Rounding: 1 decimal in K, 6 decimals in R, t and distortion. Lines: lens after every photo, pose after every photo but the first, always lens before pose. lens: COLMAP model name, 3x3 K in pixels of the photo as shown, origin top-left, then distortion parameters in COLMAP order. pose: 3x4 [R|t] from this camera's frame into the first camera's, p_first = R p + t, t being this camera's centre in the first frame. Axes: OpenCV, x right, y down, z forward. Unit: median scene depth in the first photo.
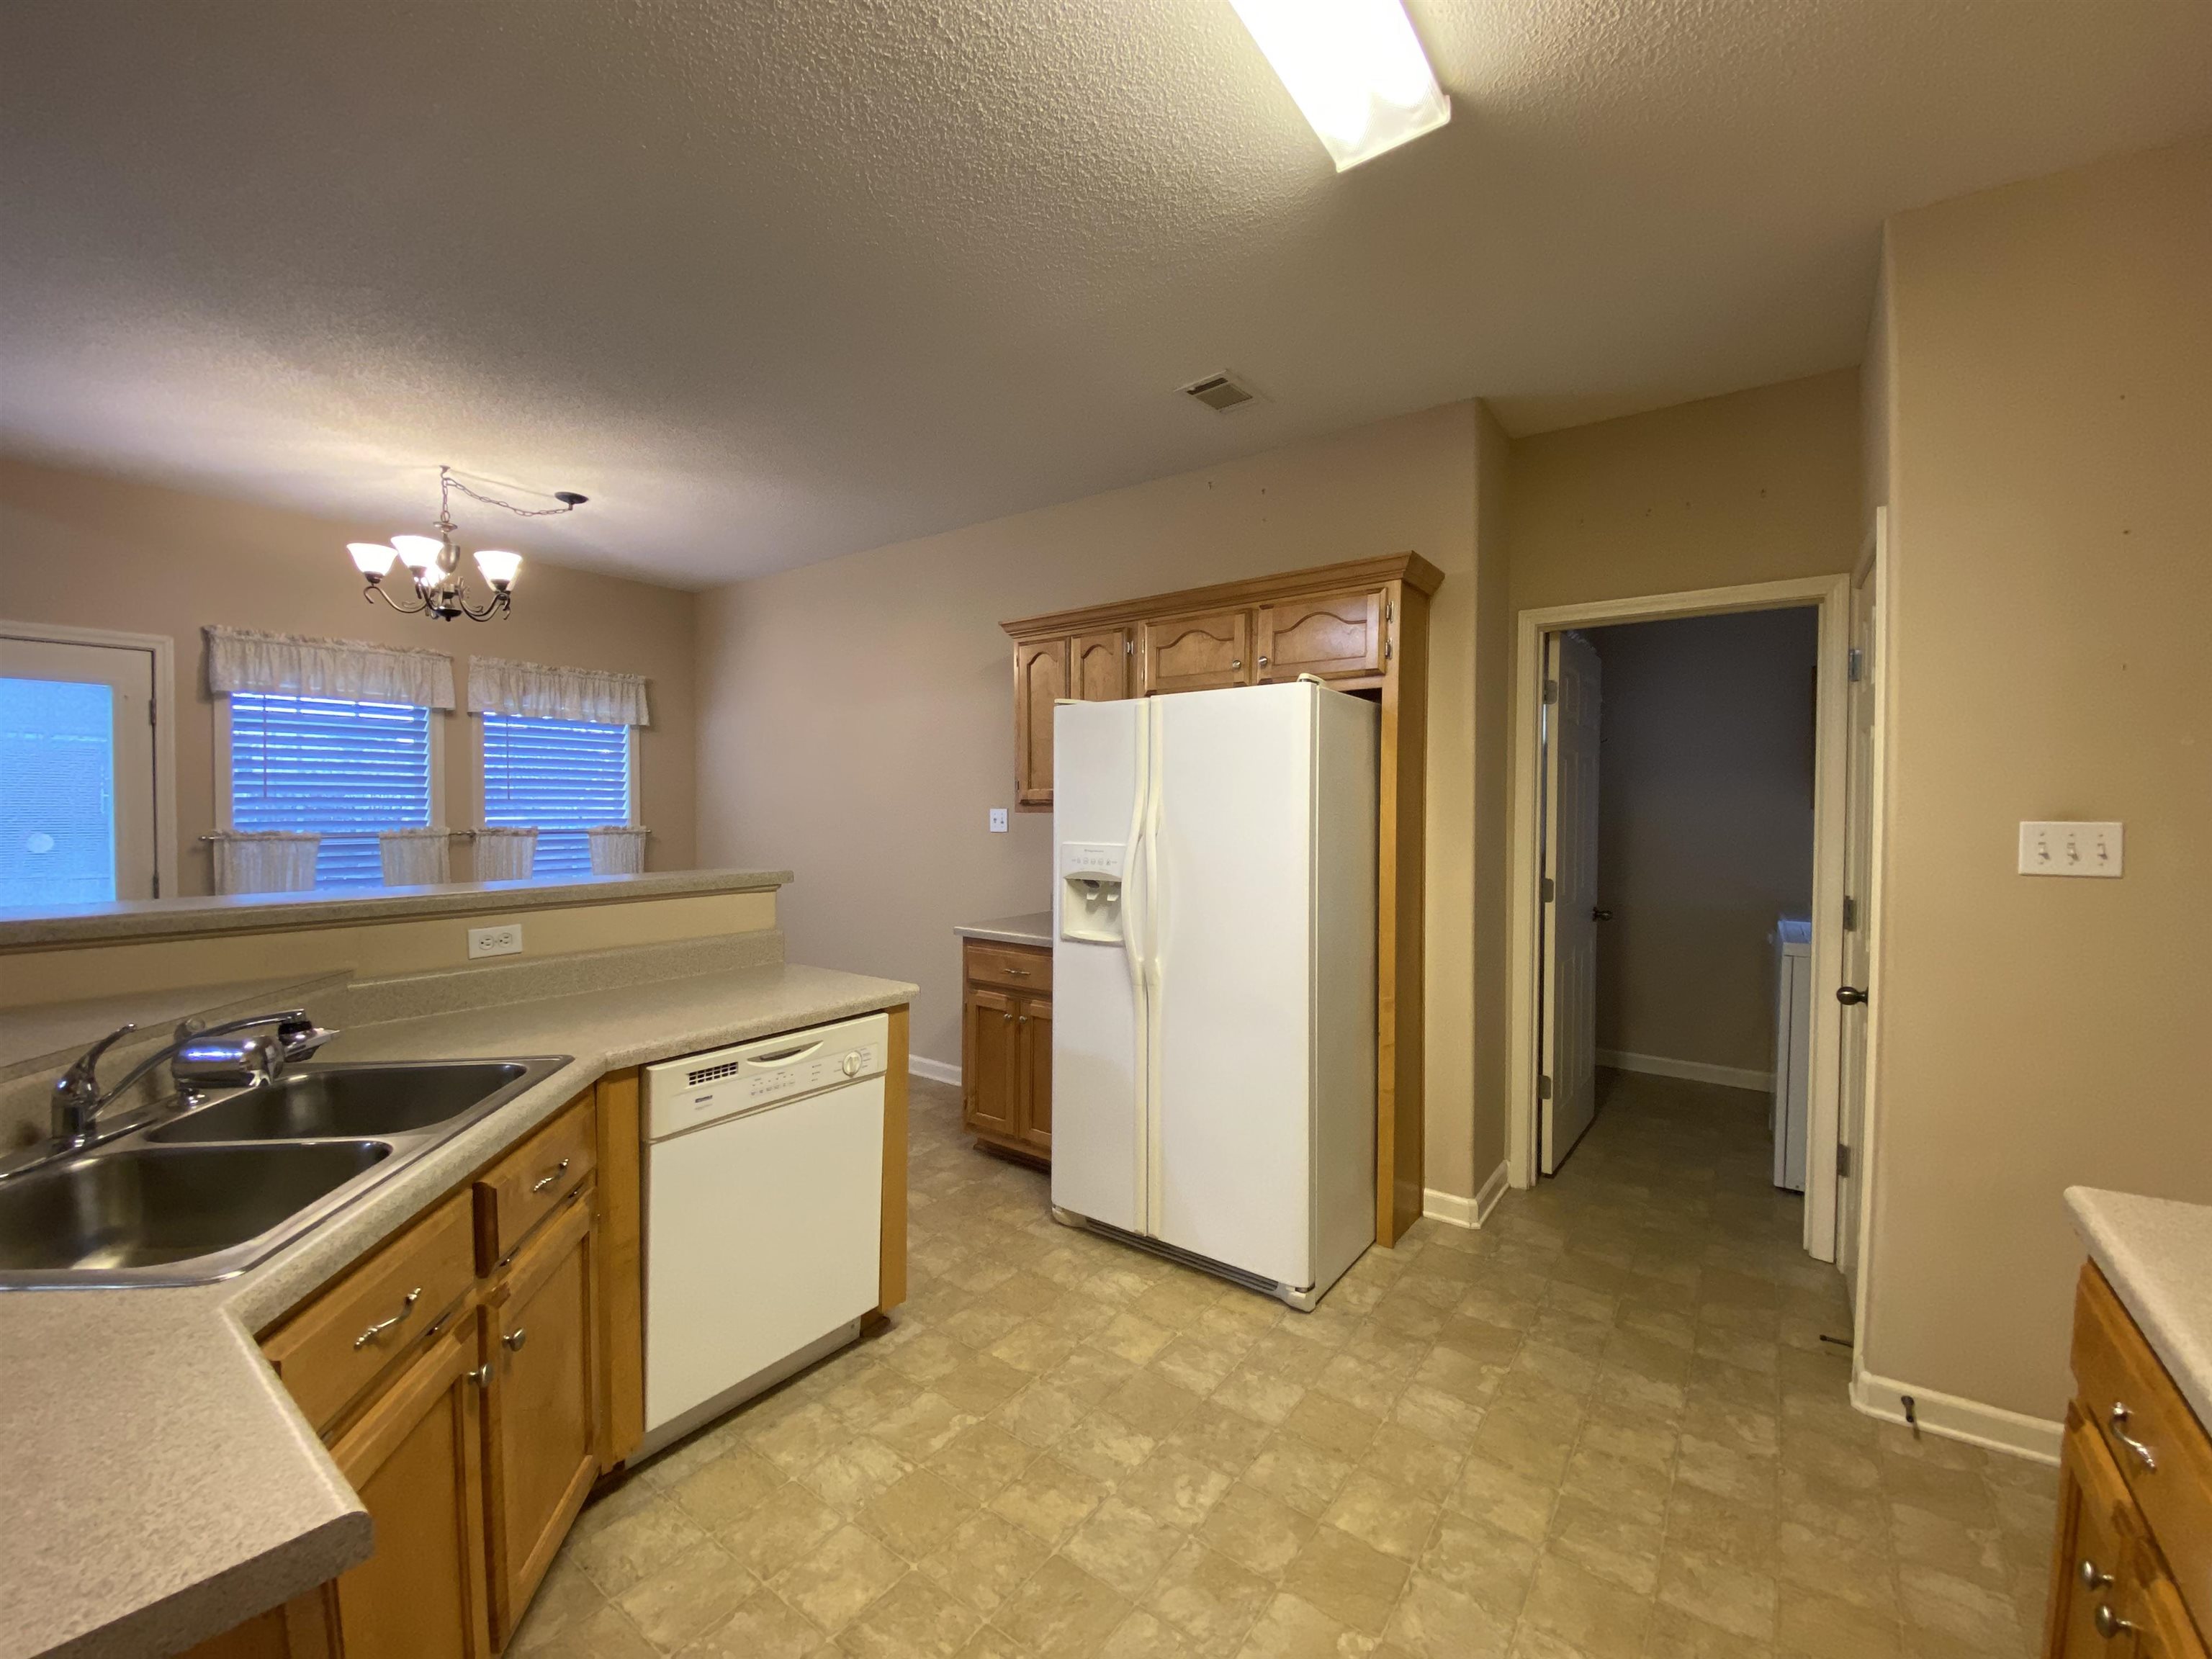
lens RADIAL K [[892.1, 0, 1096.4], [0, 892.1, 830.5], [0, 0, 1]] dist [0.006717, -0.014477]
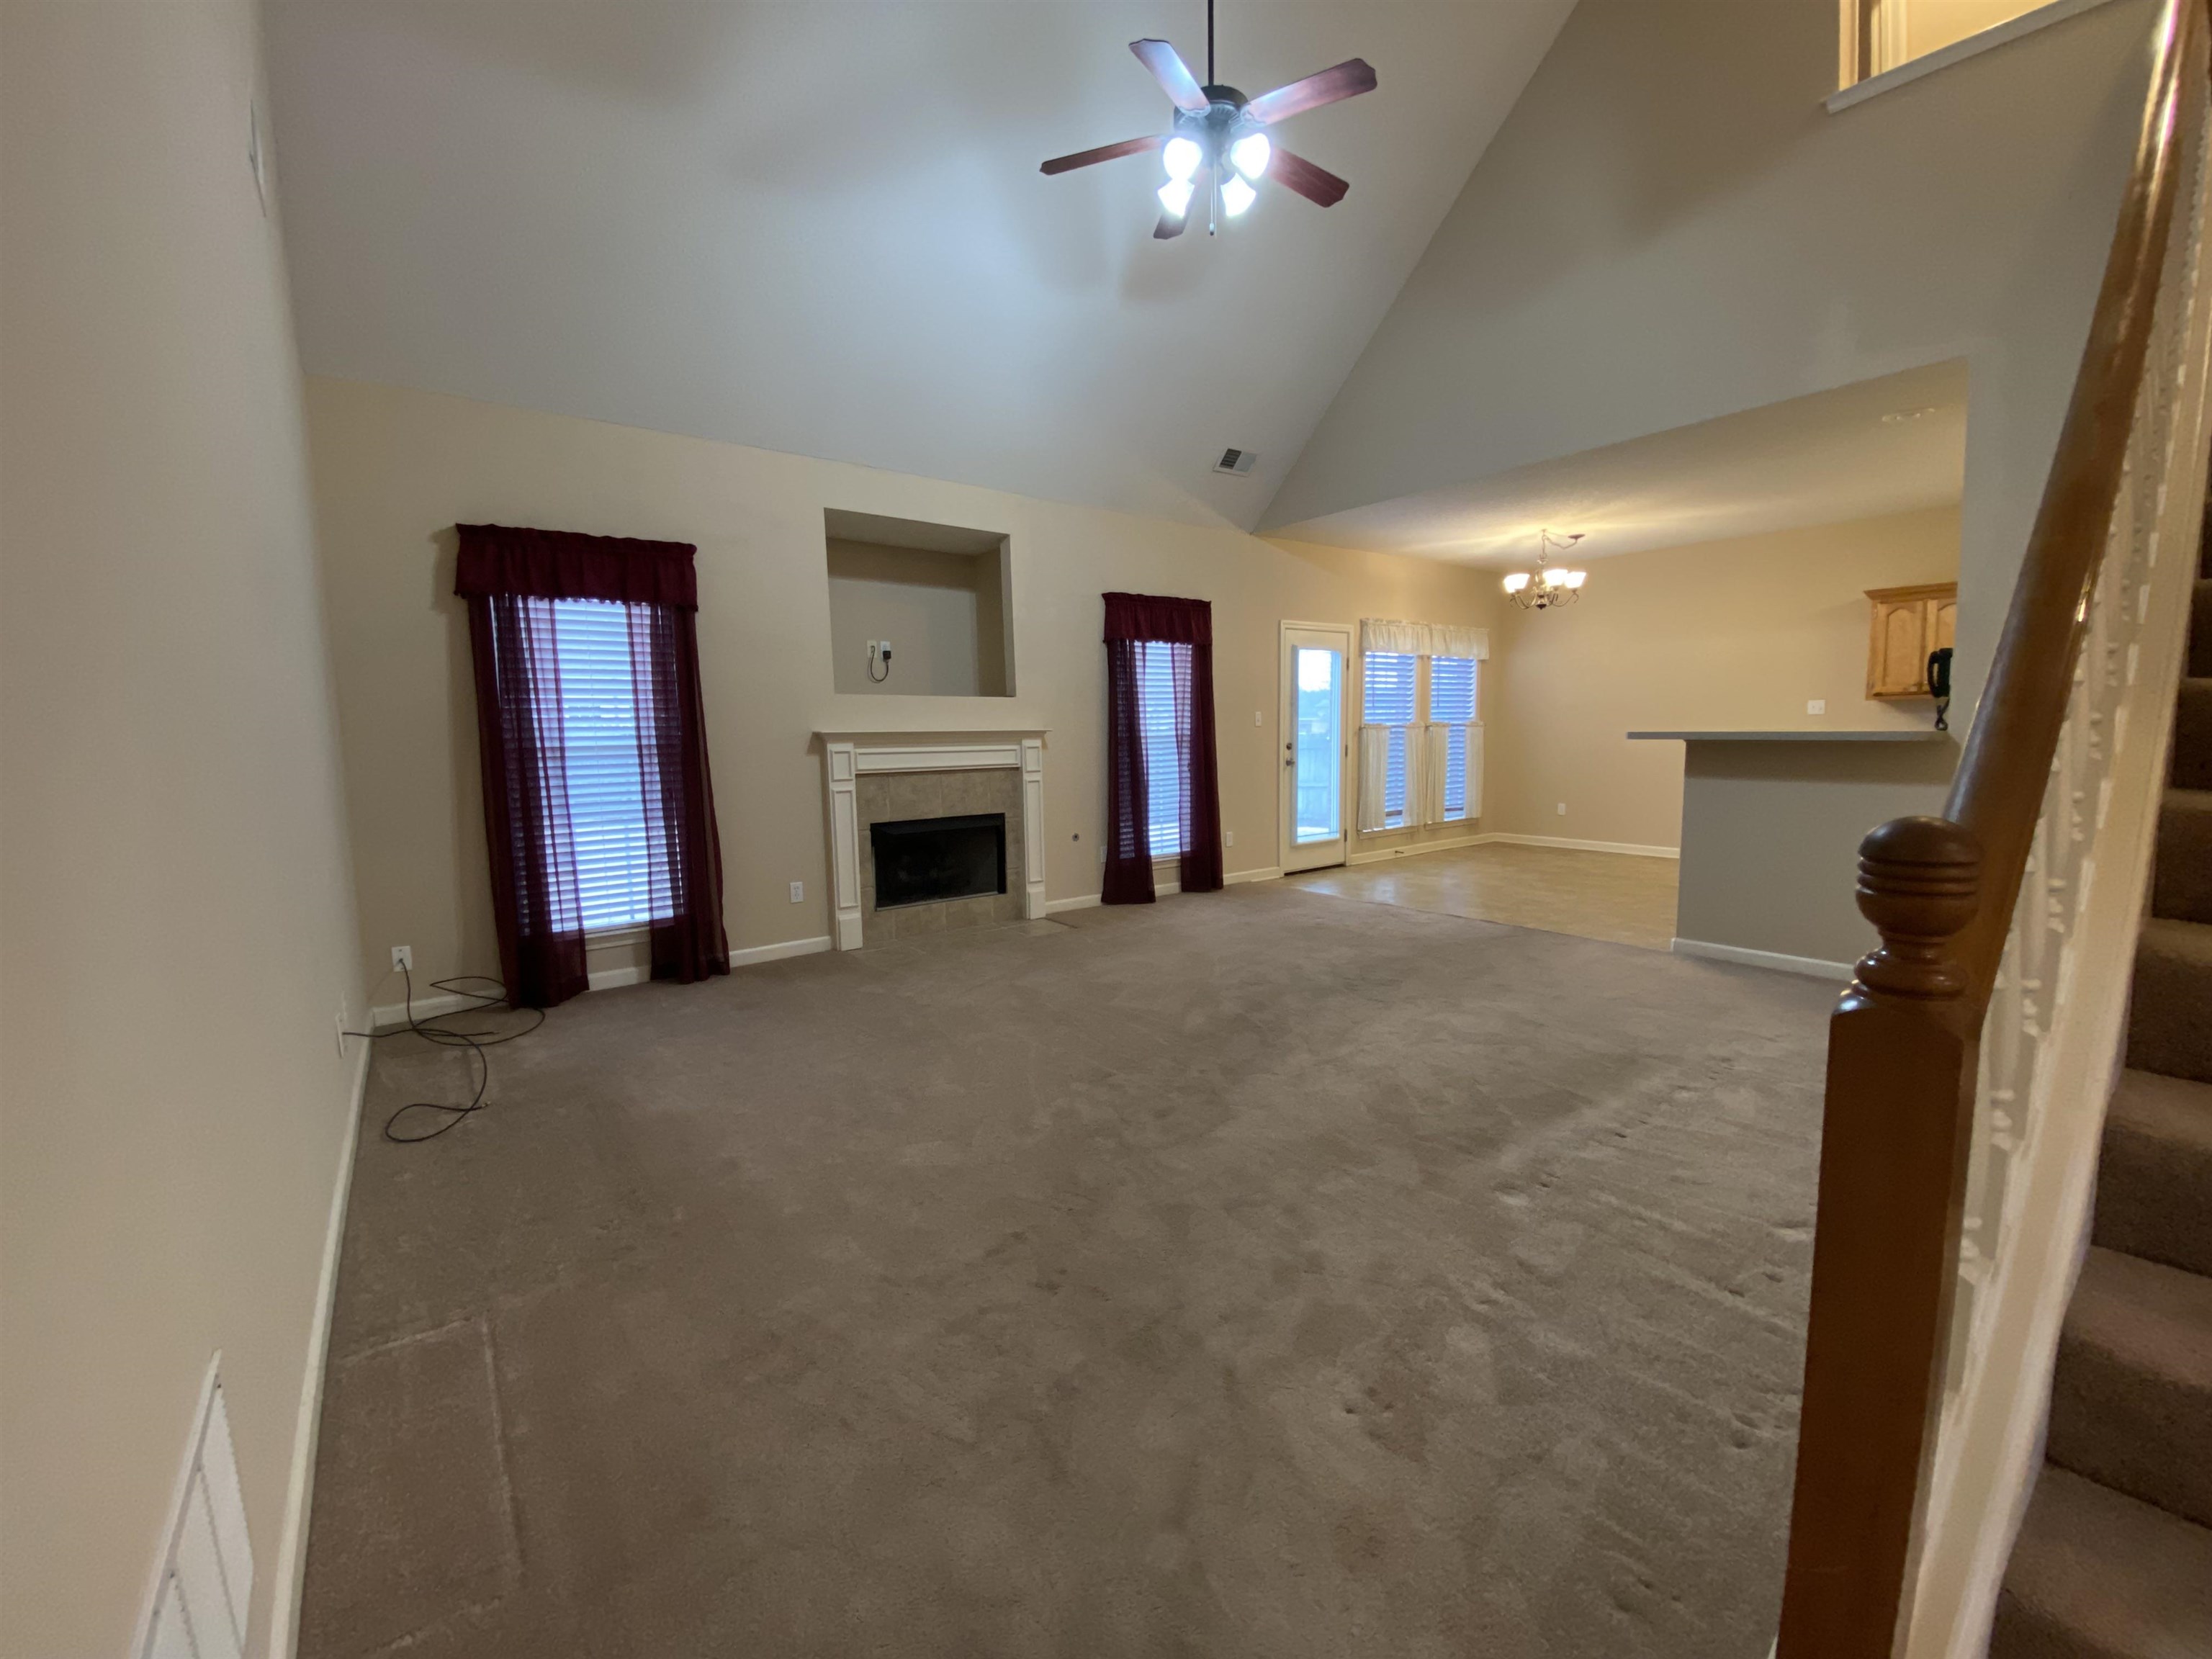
lens RADIAL K [[892.1, 0, 1094.9], [0, 892.1, 828.6], [0, 0, 1]] dist [0.006717, -0.014477]
pose [[0.958056, 0.011747, -0.286341, -1.665735], [0.013359, 0.996243, 0.085566, 0.096783], [0.286270, -0.085802, 0.954299, -1.831938]]
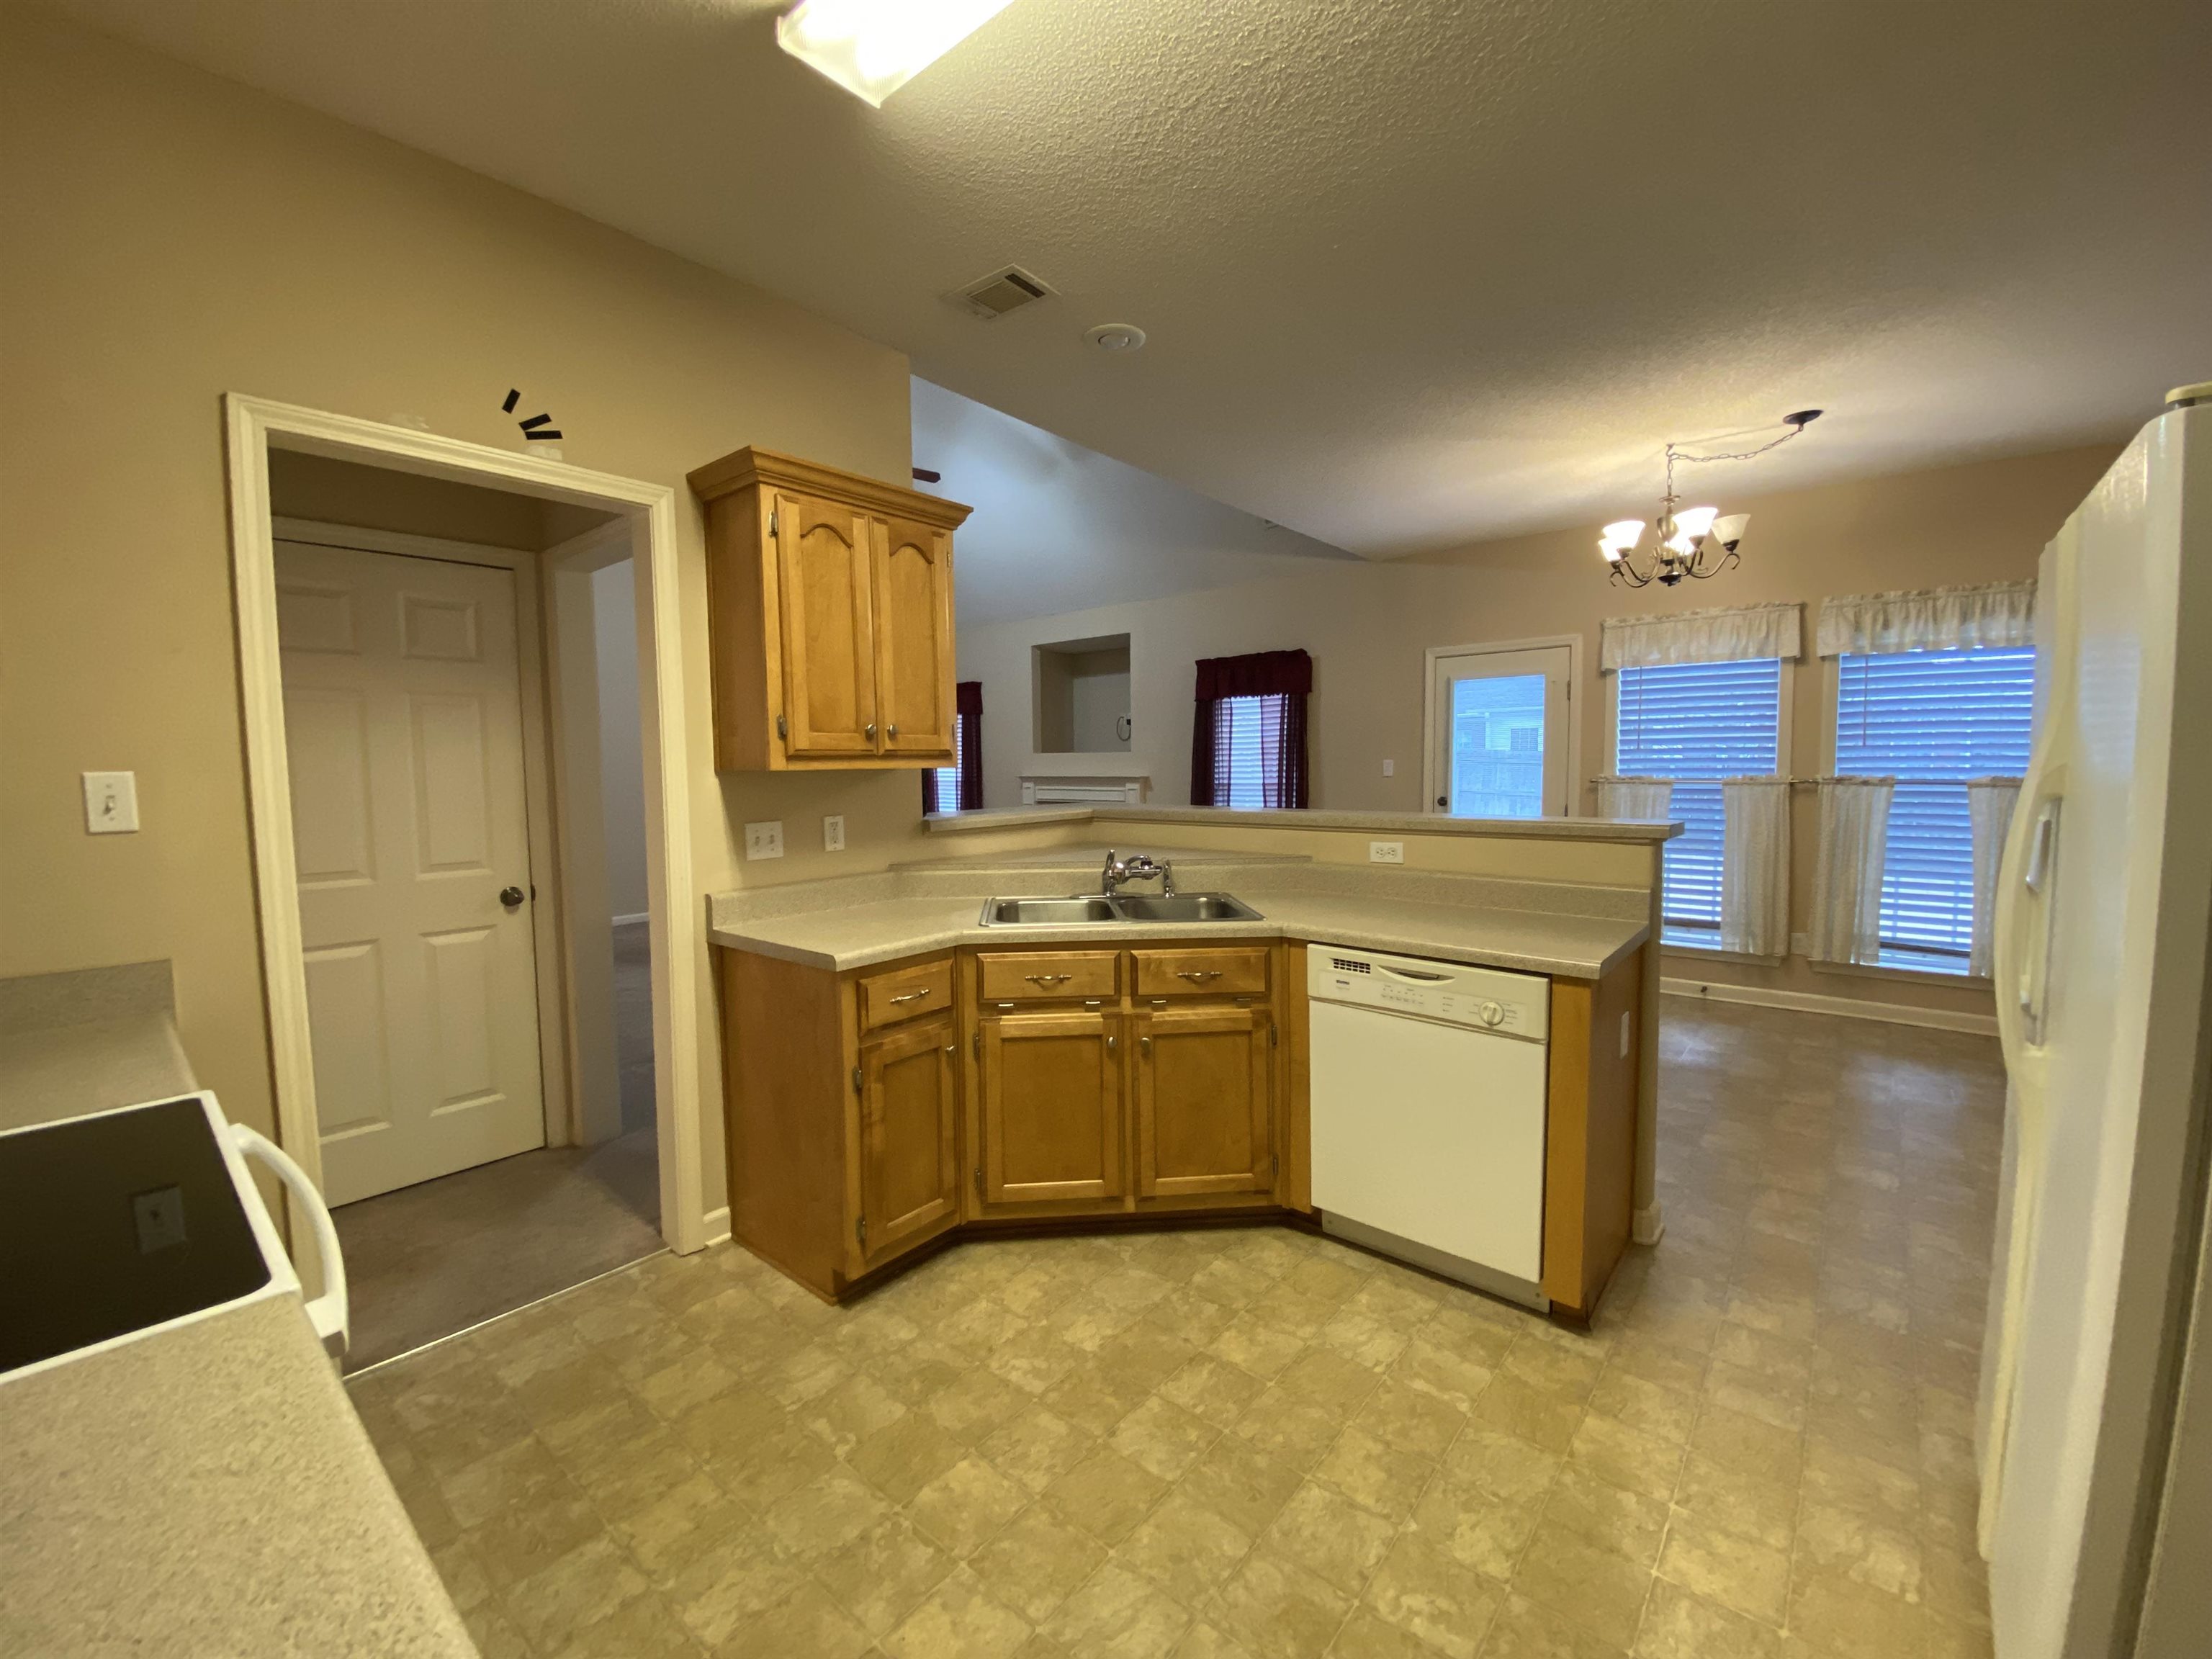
lens RADIAL K [[892.1, 0, 1103.4], [0, 892.1, 827.7], [0, 0, 1]] dist [0.006717, -0.014477]
pose [[-0.063422, 0.069255, -0.995581, 0.706486], [-0.015566, 0.997399, 0.070373, -0.006221], [0.997865, 0.019961, -0.062179, 0.609698]]
